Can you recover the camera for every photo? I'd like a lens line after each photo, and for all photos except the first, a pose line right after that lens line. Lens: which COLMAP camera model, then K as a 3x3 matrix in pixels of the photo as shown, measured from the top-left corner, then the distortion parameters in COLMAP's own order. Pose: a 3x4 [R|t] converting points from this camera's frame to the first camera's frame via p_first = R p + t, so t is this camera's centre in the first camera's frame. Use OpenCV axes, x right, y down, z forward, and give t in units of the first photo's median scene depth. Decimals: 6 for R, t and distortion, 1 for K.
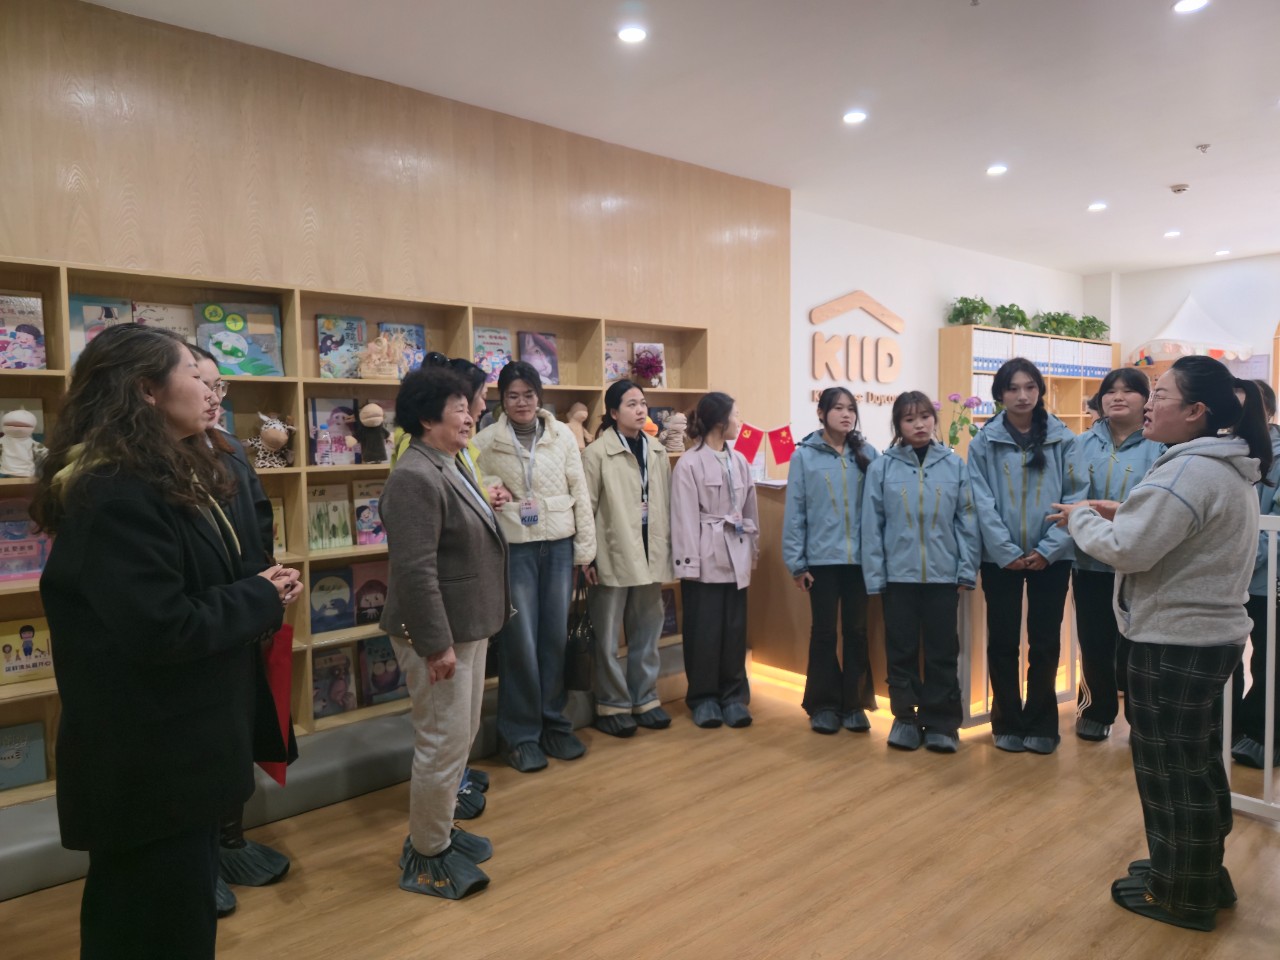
lens RADIAL K [[849.9, 0, 638.9], [0, 849.9, 478.5], [0, 0, 1]] dist [-0.000900, -0.000026]
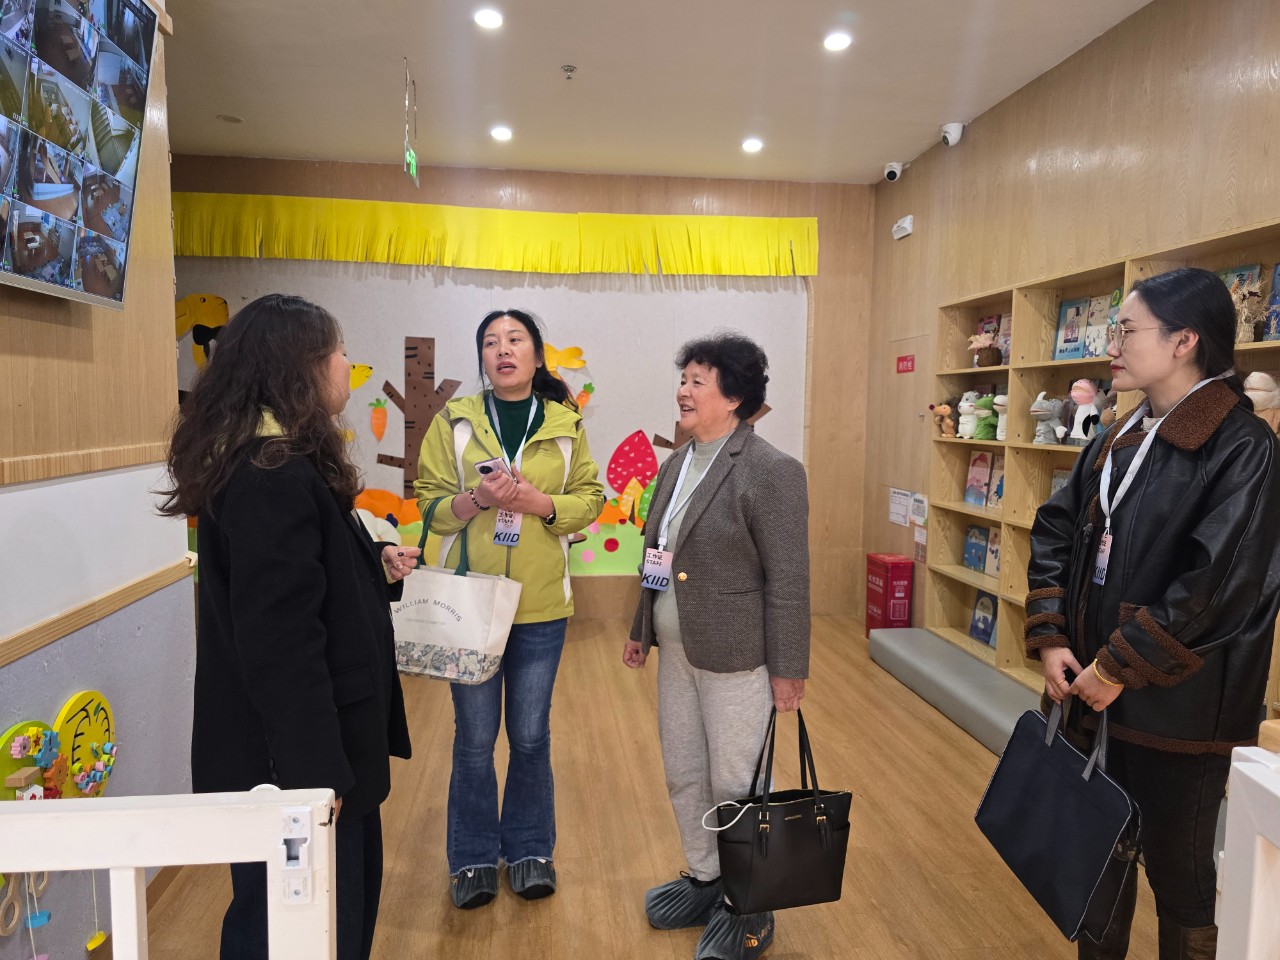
lens RADIAL K [[849.9, 0, 639.6], [0, 849.9, 479.6], [0, 0, 1]] dist [-0.000900, -0.000026]
pose [[-0.543043, 0.067458, -0.836991, 1.574564], [-0.072216, 0.989323, 0.126589, -0.087246], [0.836594, 0.129187, -0.532374, 1.356925]]
